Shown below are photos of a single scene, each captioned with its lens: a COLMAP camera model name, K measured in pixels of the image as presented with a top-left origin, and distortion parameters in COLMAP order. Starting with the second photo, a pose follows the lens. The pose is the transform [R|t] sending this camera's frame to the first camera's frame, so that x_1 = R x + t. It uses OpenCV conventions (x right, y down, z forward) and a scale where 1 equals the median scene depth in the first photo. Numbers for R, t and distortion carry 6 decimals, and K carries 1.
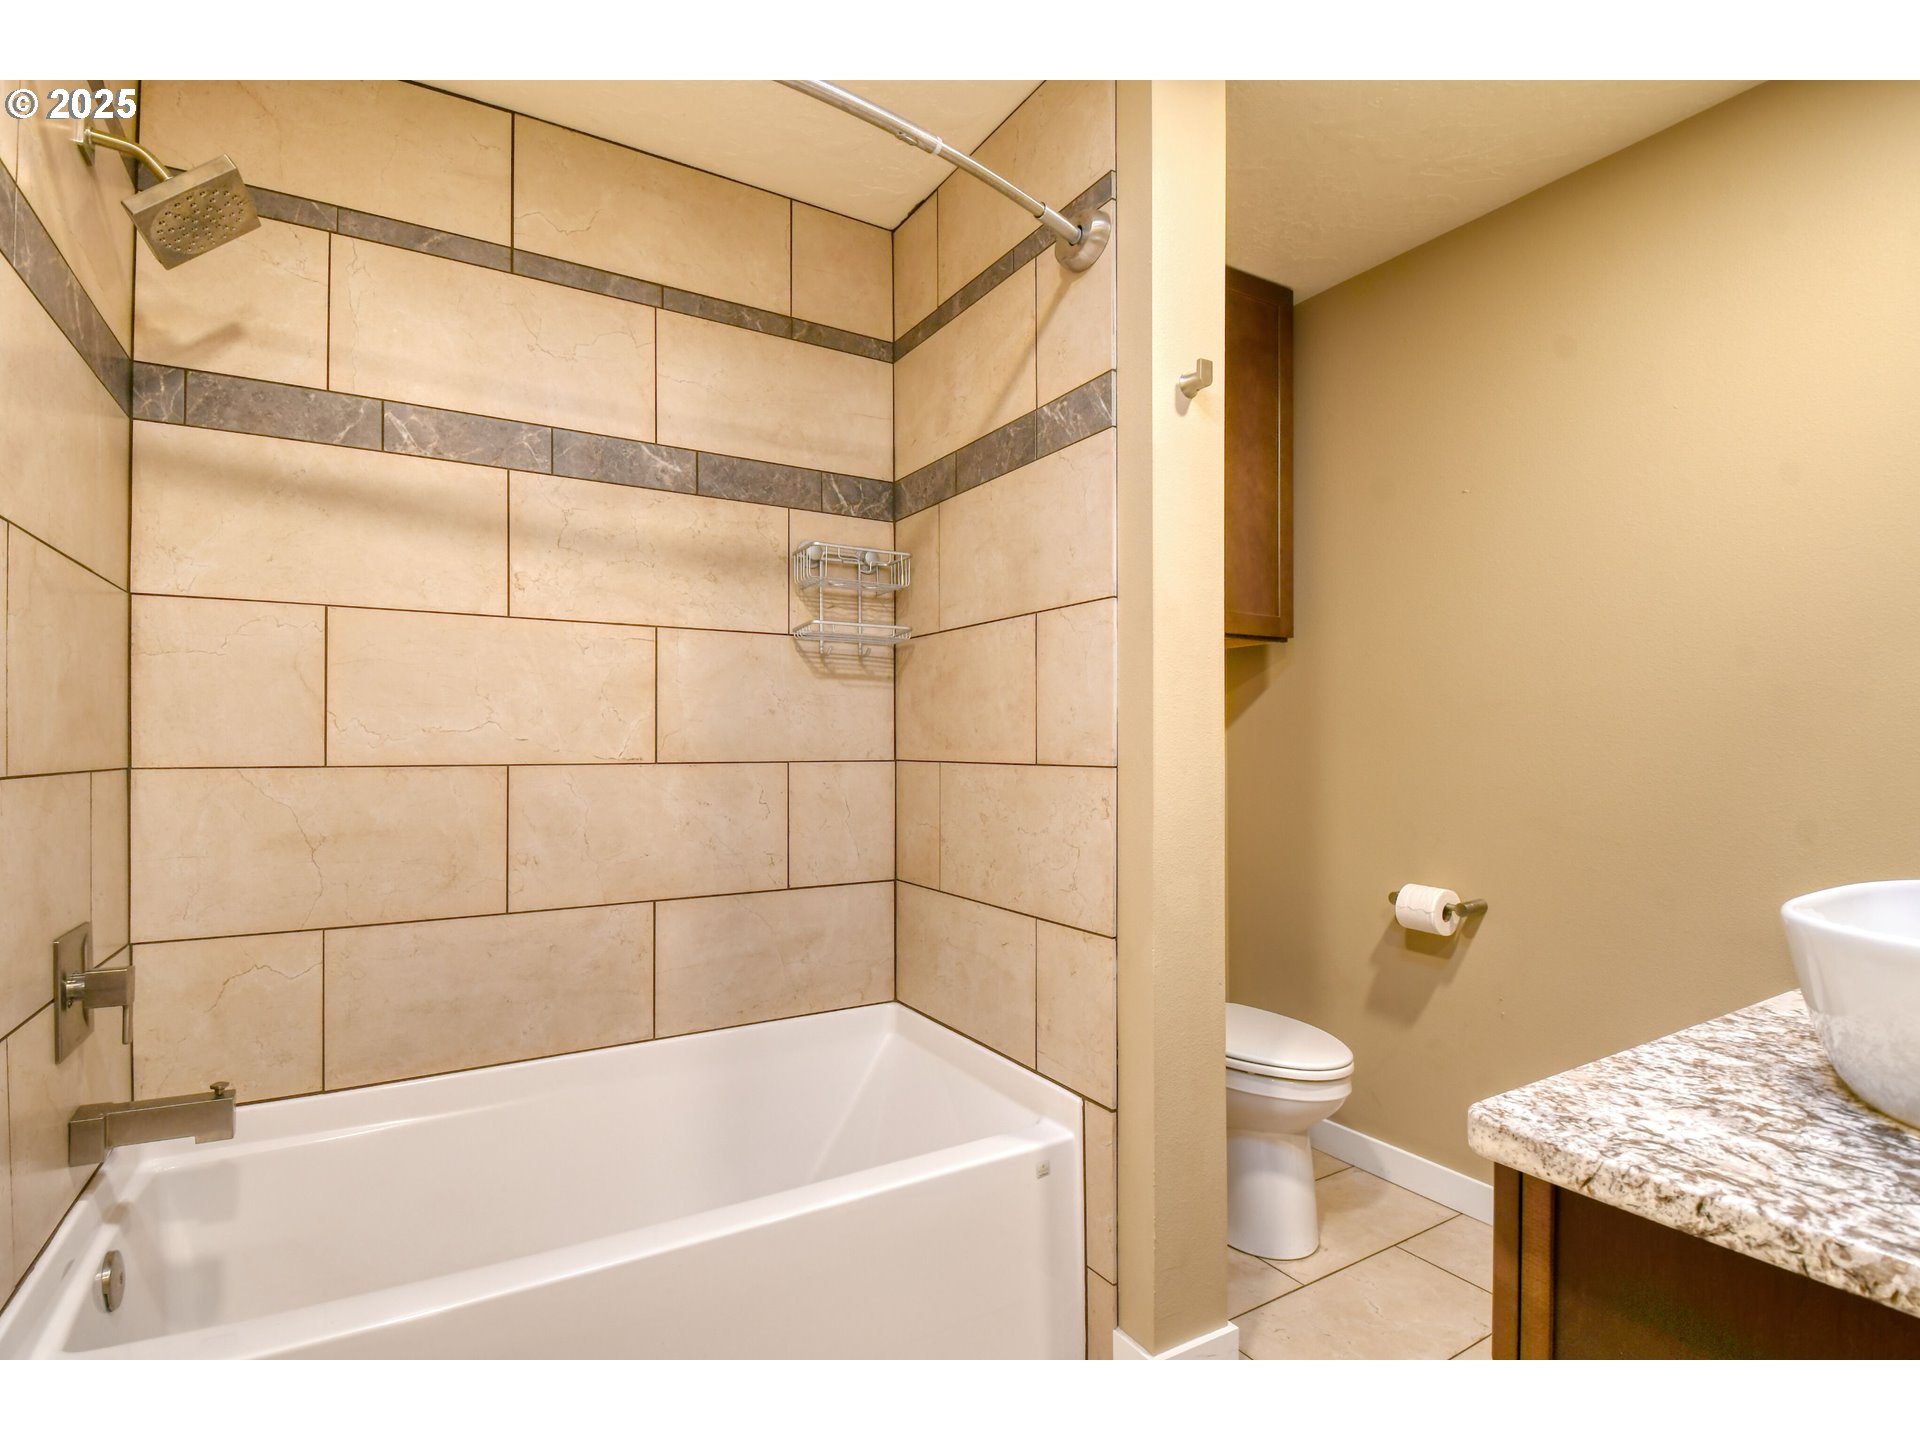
lens RADIAL K [[918.6, 0, 955.4], [0, 918.6, 731.1], [0, 0, 1]] dist [0.005217, -0.007559]
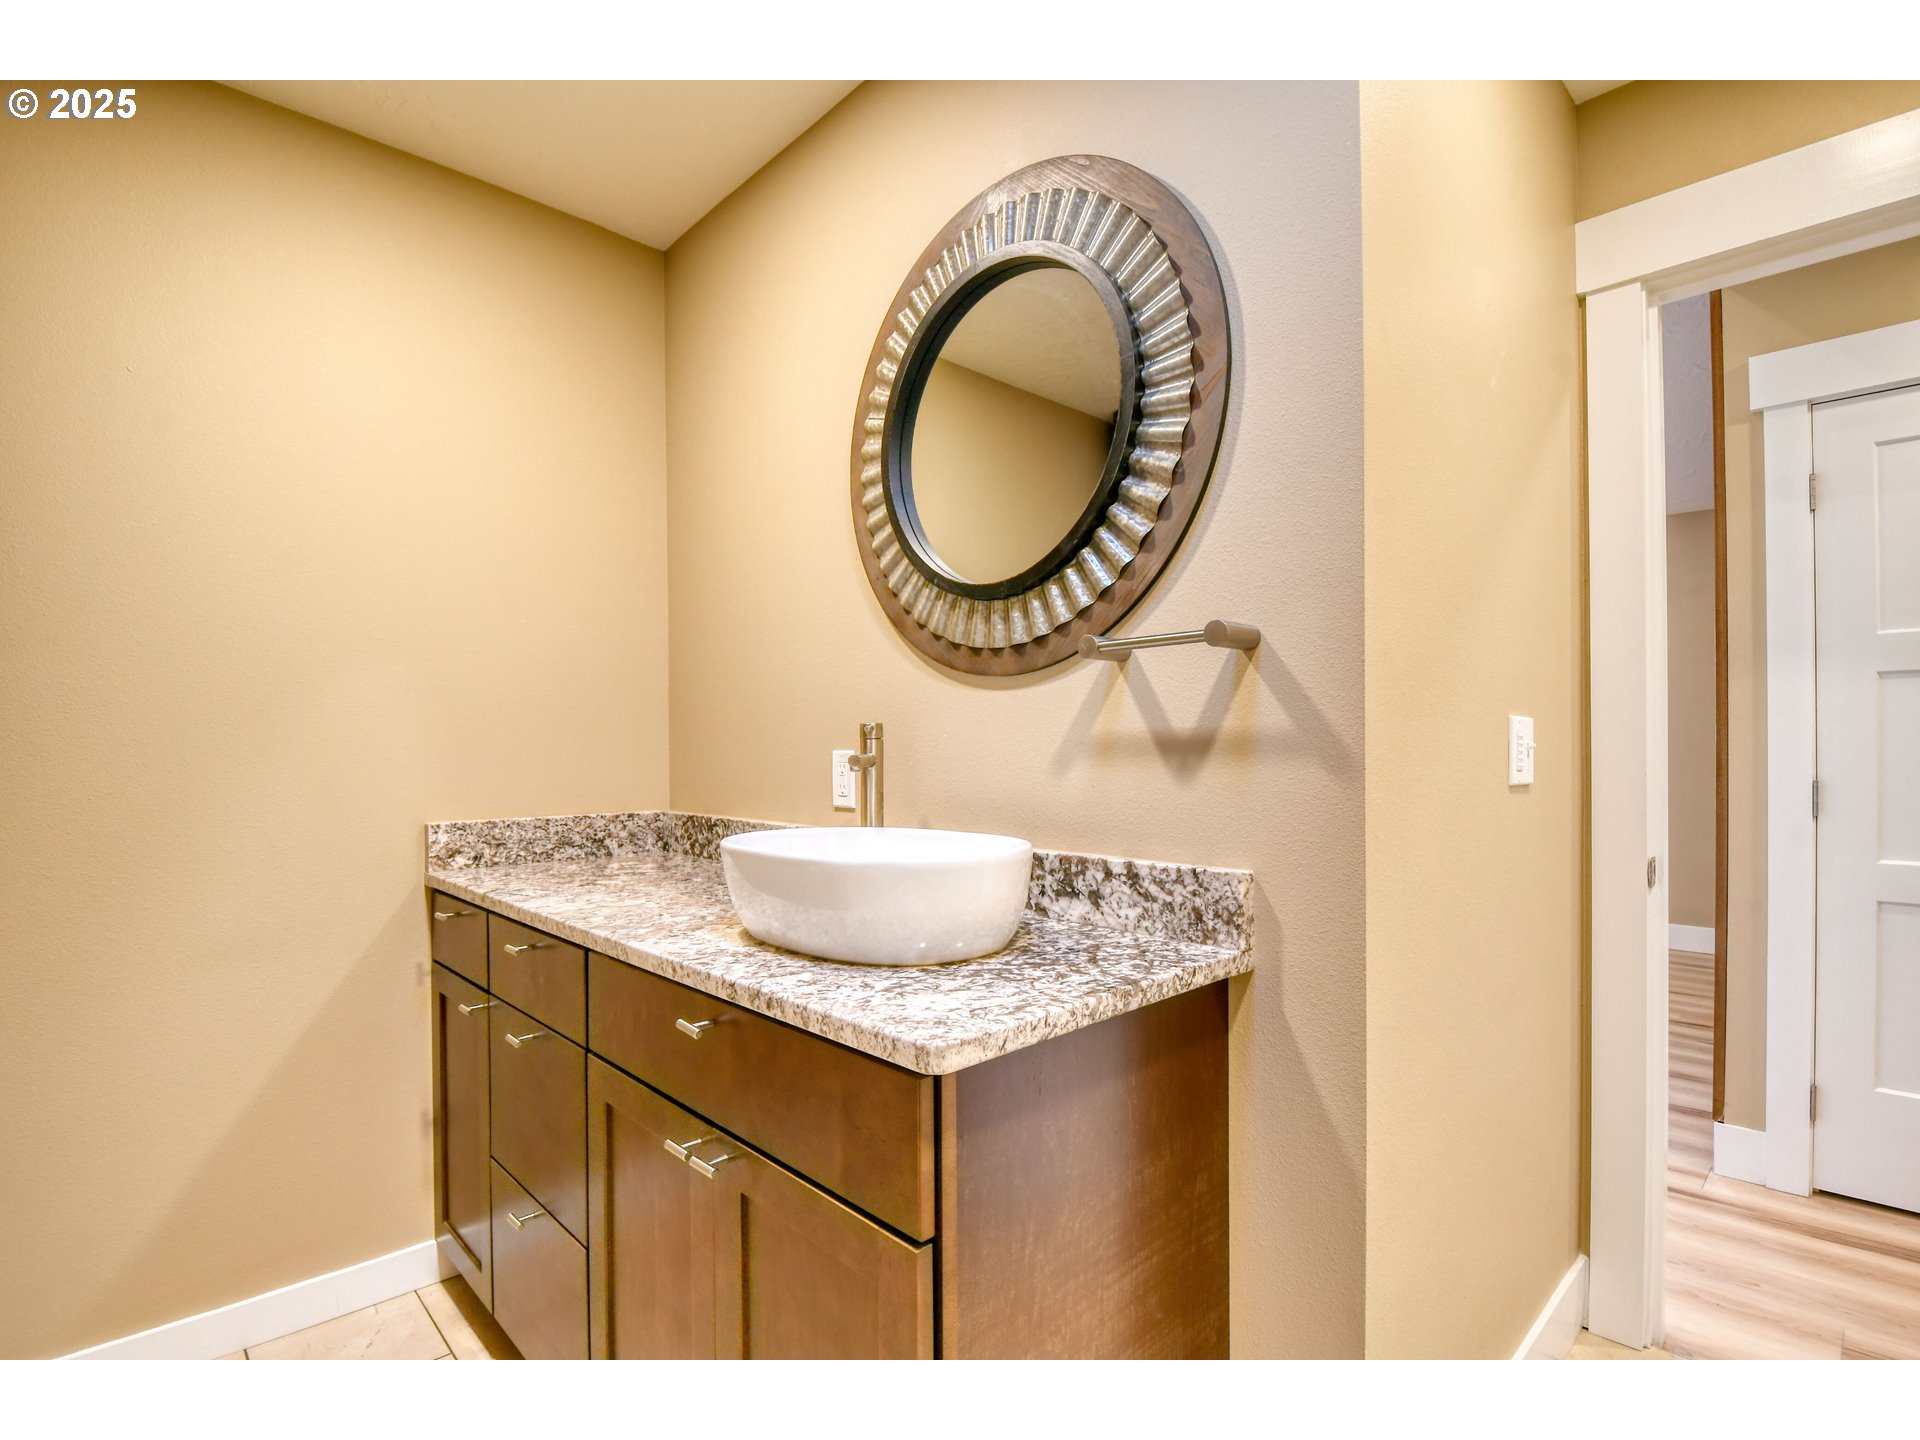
lens RADIAL K [[918.6, 0, 958.1], [0, 918.6, 734.3], [0, 0, 1]] dist [0.005217, -0.007559]
pose [[-0.199977, 0.009446, 0.979755, -0.690463], [-0.009554, 0.999887, -0.011590, 0.006064], [-0.979754, -0.011678, -0.199864, 1.254390]]
